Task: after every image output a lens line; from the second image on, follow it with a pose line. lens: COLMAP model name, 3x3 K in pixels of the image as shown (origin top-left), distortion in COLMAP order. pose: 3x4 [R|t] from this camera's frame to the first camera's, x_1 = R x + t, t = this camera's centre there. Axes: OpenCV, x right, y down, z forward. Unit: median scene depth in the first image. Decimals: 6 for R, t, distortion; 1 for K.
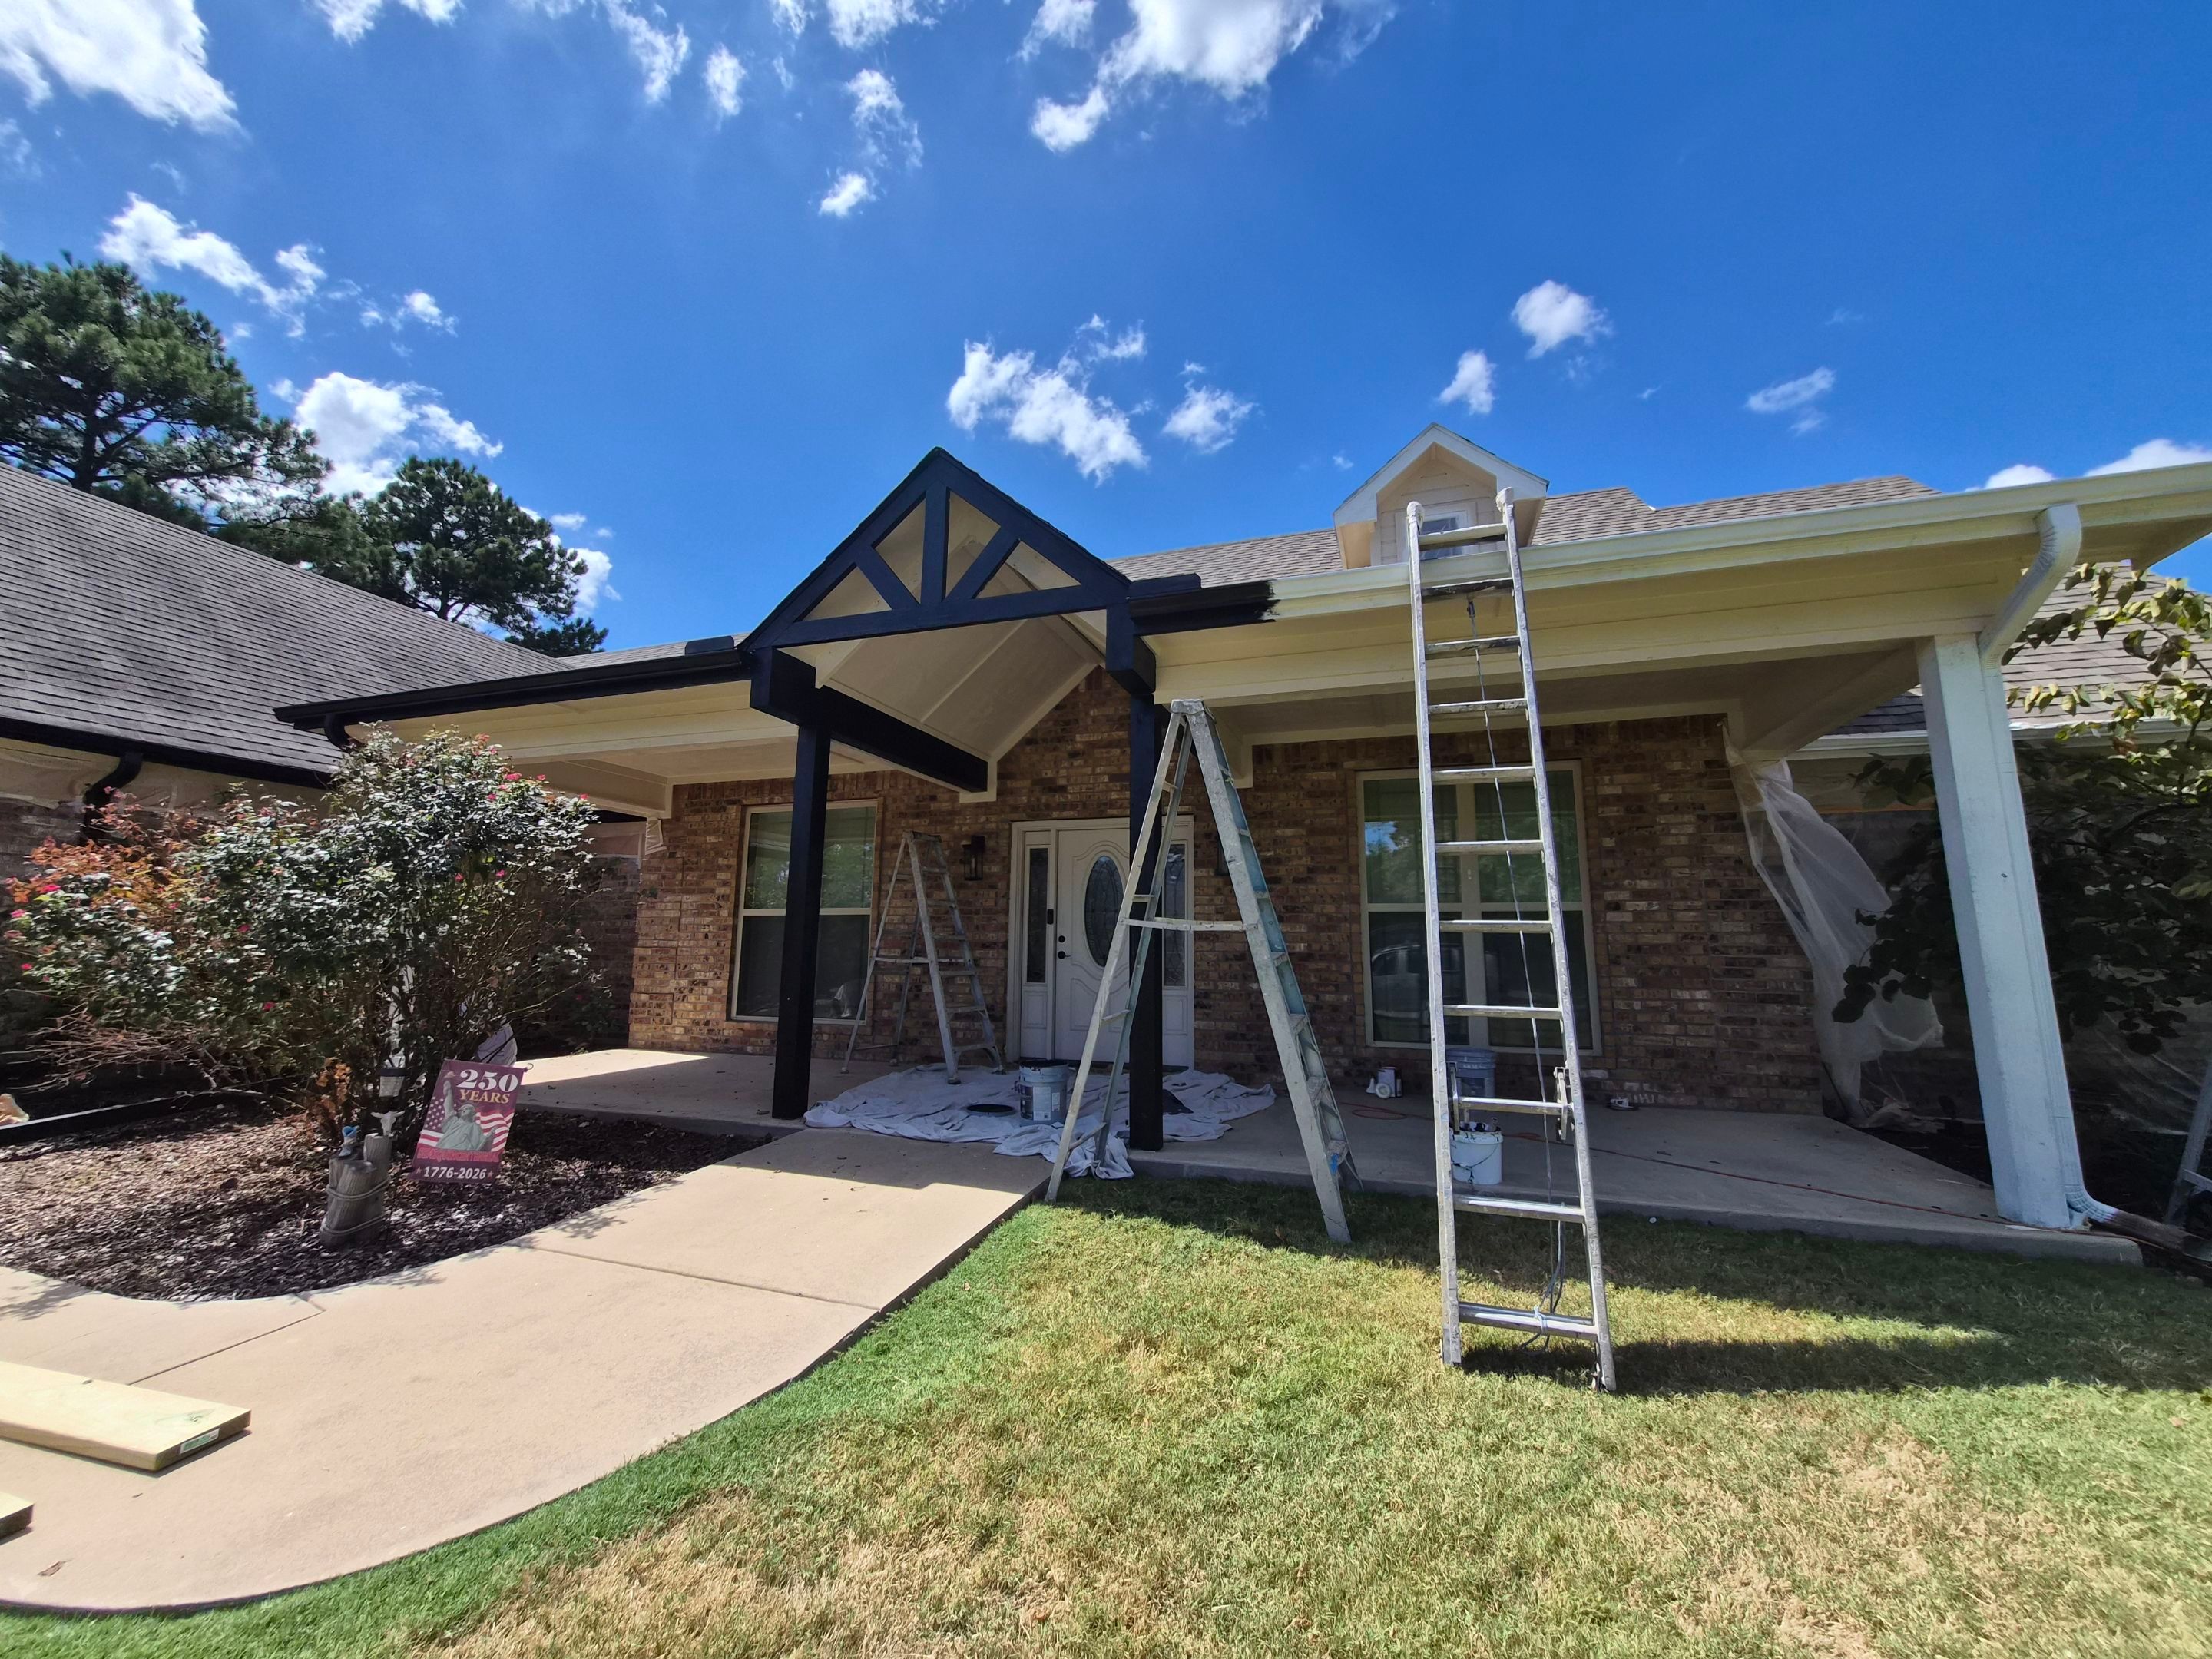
lens RADIAL K [[859.8, 0, 1106.0], [0, 859.8, 829.5], [0, 0, 1]] dist [0.001552, 0.000394]
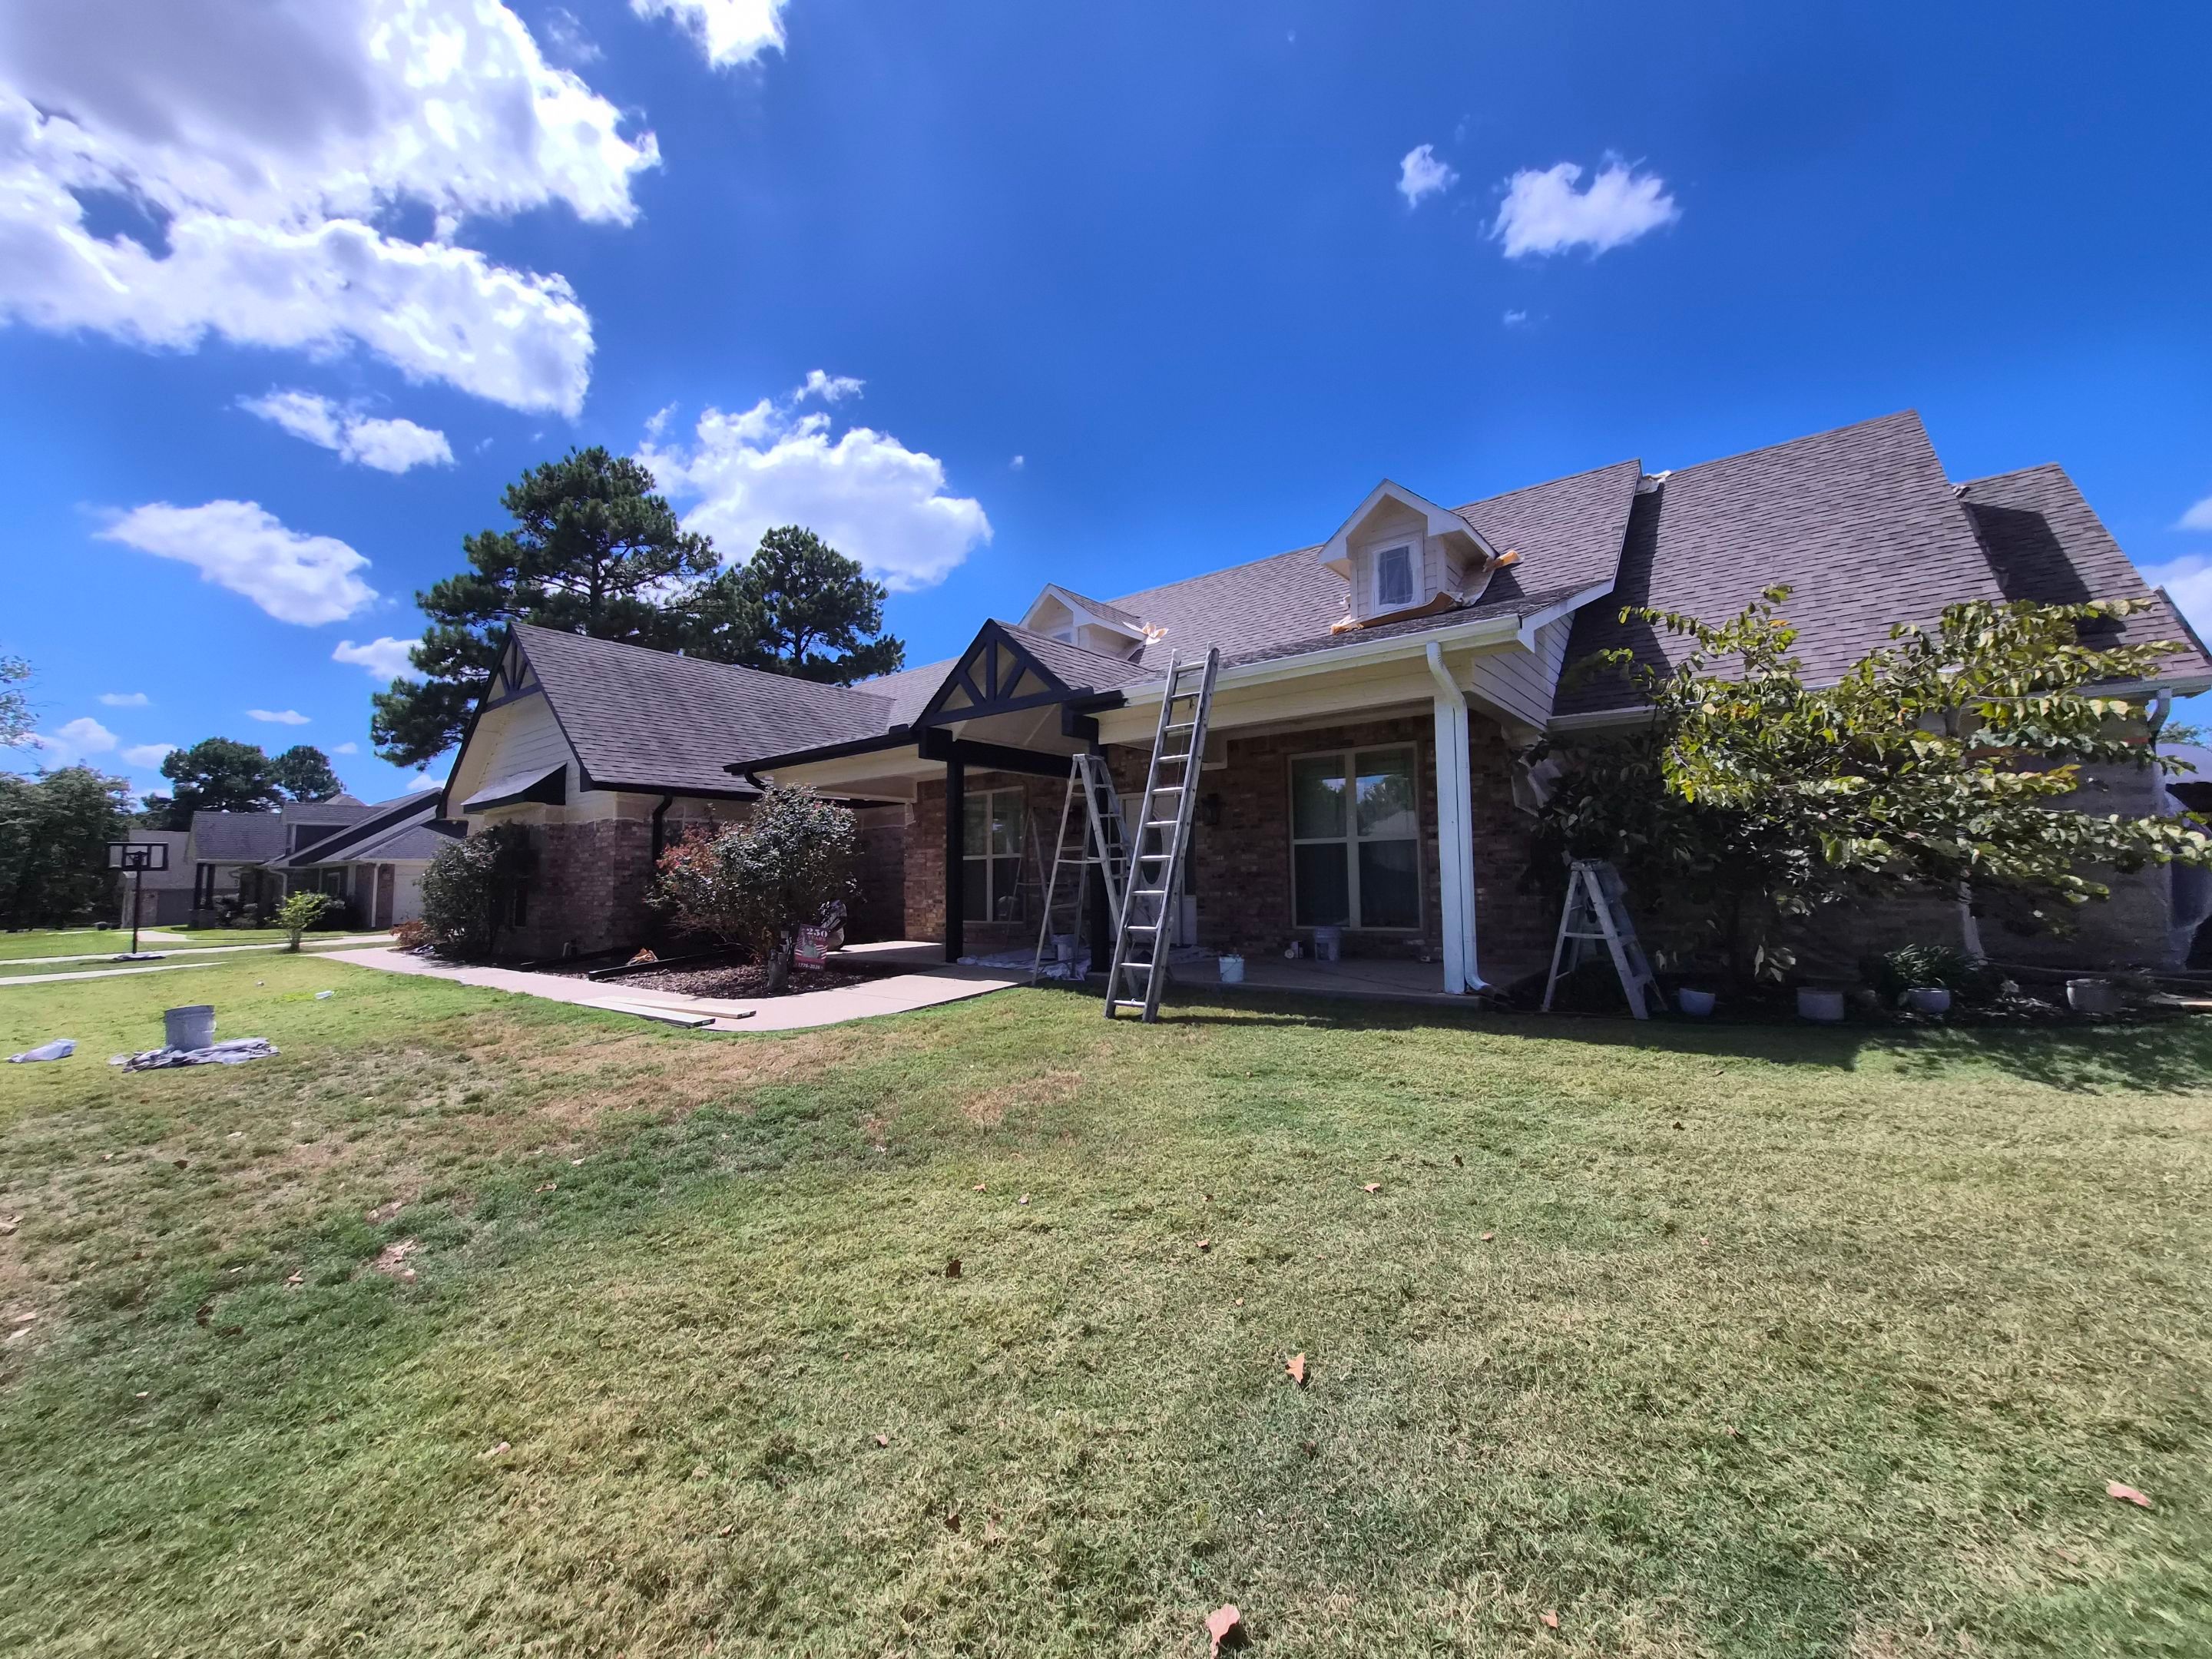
lens RADIAL K [[877.6, 0, 1137.3], [0, 877.6, 795.4], [0, 0, 1]] dist [-0.000162, 0.000017]
pose [[0.950618, -0.063270, -0.303847, 0.269951], [0.076423, 0.996575, 0.031581, -0.032302], [0.300808, -0.053243, 0.952197, -0.314759]]
